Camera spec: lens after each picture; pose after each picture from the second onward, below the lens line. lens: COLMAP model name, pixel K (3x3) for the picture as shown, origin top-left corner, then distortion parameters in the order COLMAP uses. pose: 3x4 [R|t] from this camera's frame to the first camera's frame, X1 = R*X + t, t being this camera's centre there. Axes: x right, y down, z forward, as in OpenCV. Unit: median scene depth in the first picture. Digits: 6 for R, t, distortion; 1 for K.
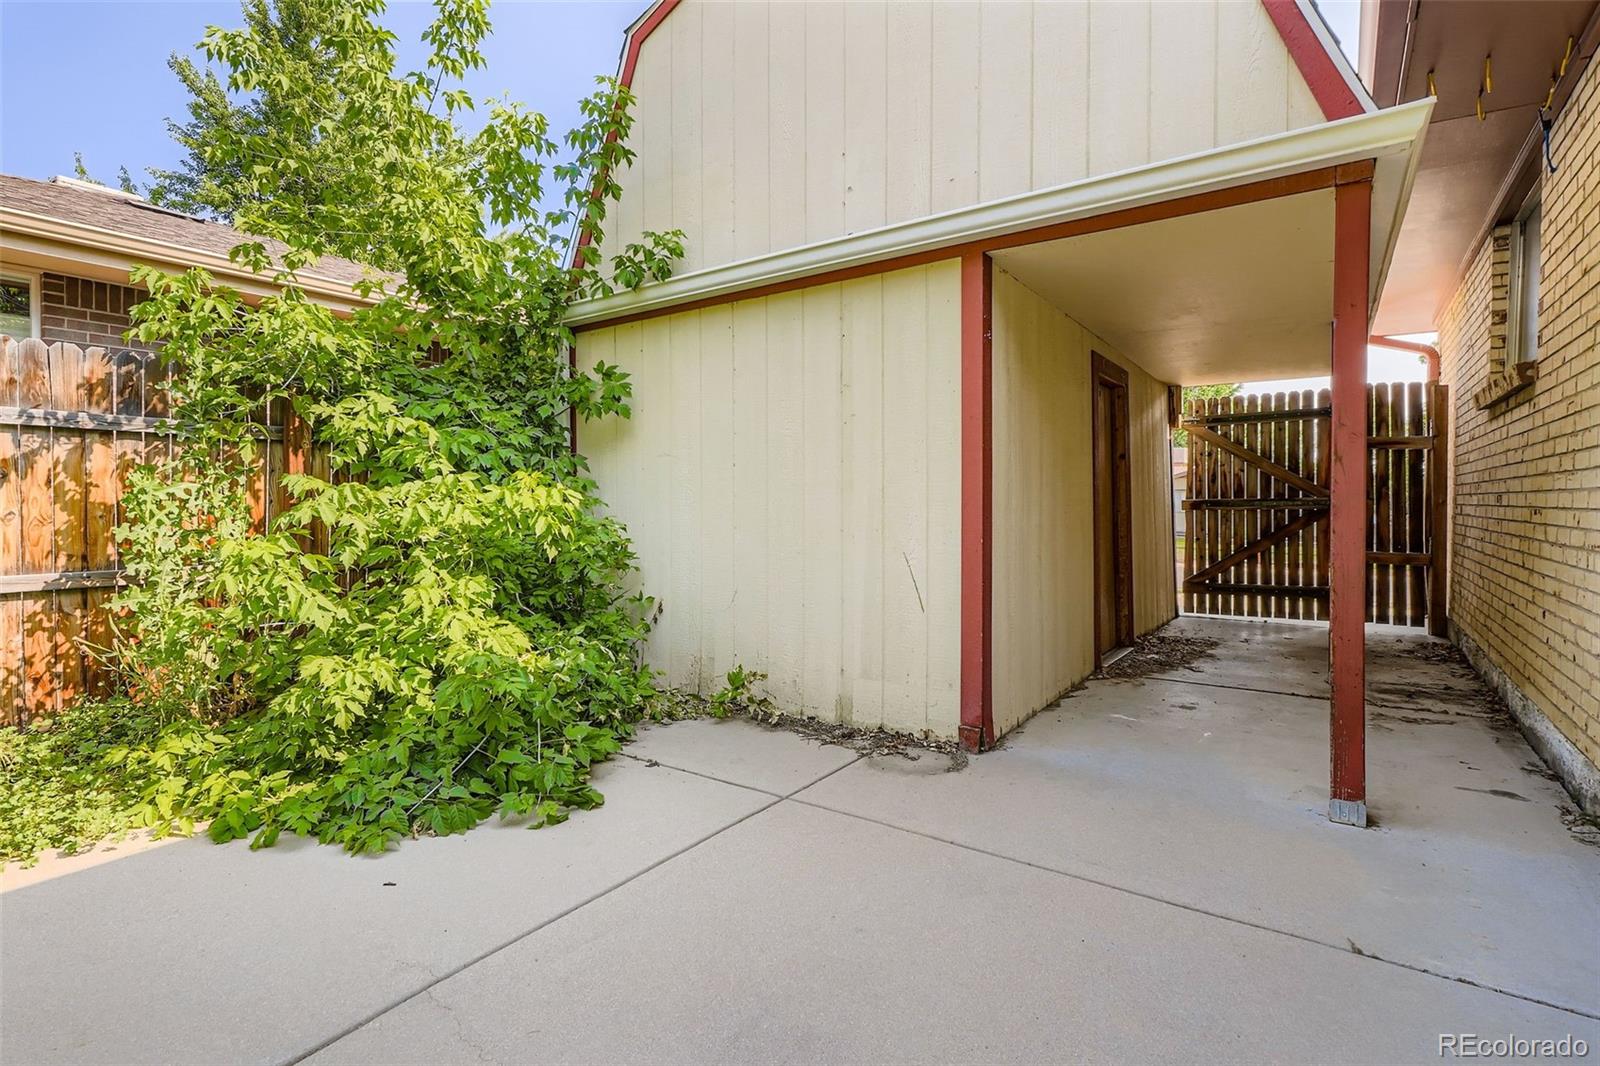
lens RADIAL K [[777.6, 0, 795.4], [0, 777.6, 508.2], [0, 0, 1]] dist [-0.000334, 0.000192]
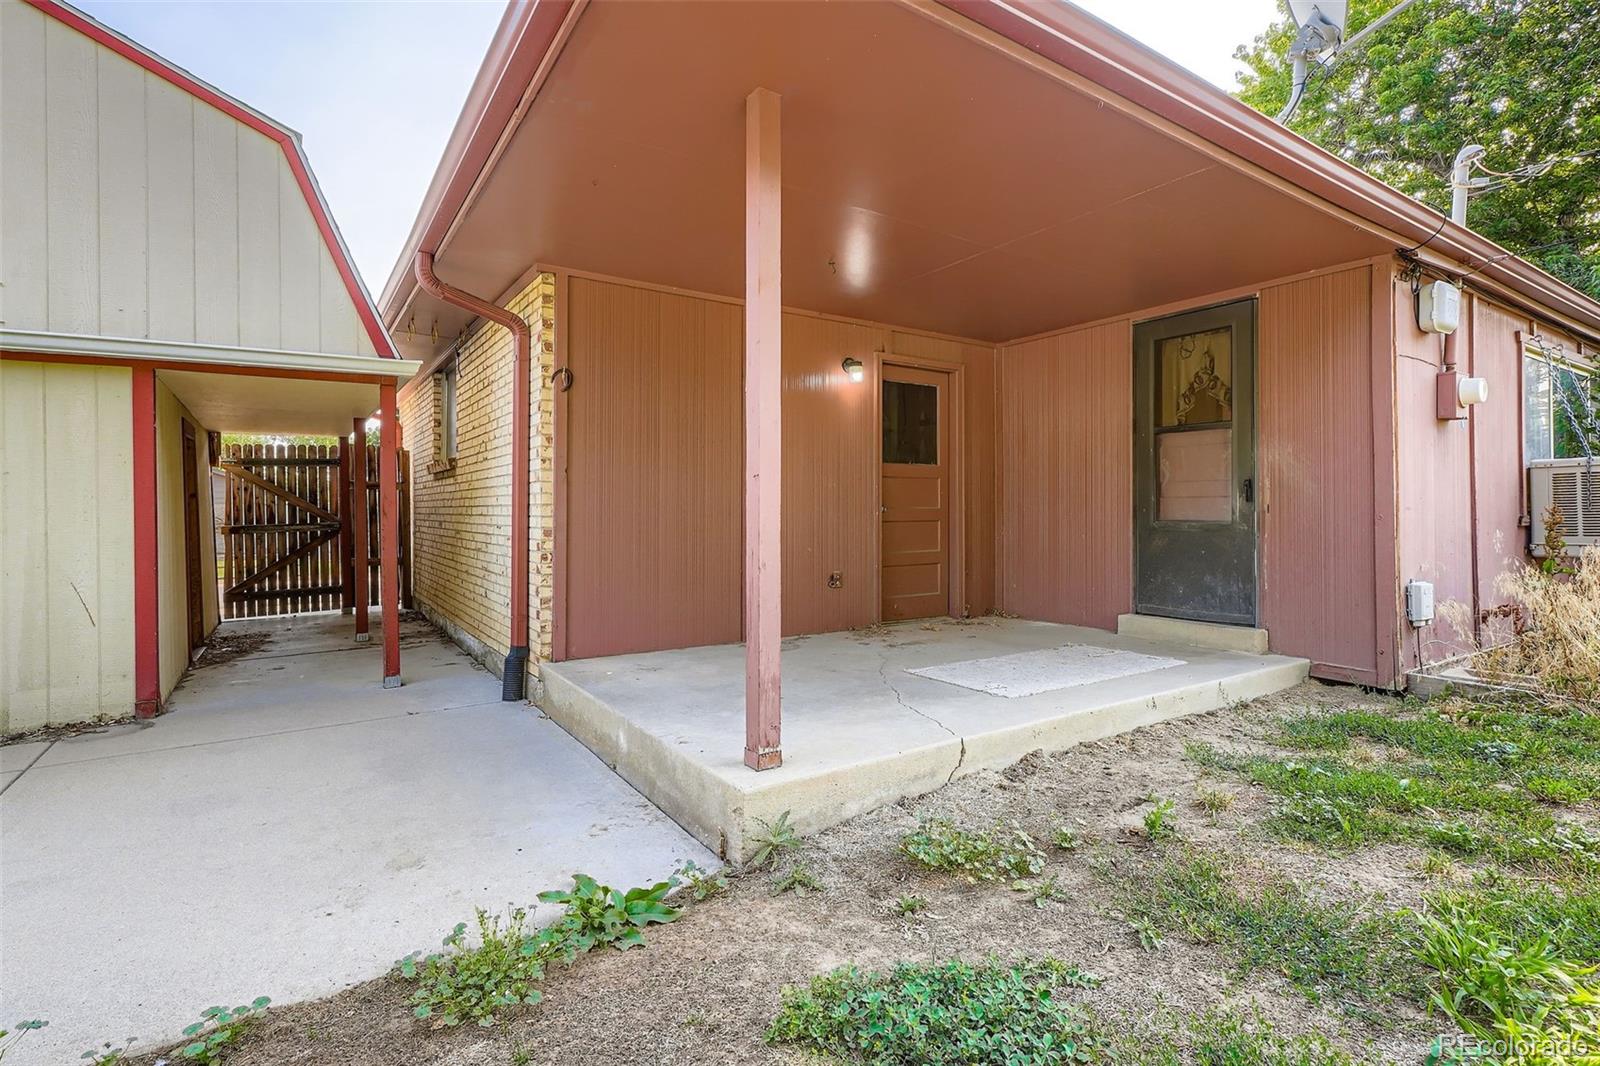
lens RADIAL K [[777.6, 0, 807.7], [0, 777.6, 511.3], [0, 0, 1]] dist [-0.000334, 0.000192]
pose [[0.366978, -0.011349, 0.930160, -0.423725], [0.021234, 0.999767, 0.003821, -0.027478], [-0.929987, 0.018348, 0.367134, -0.421510]]
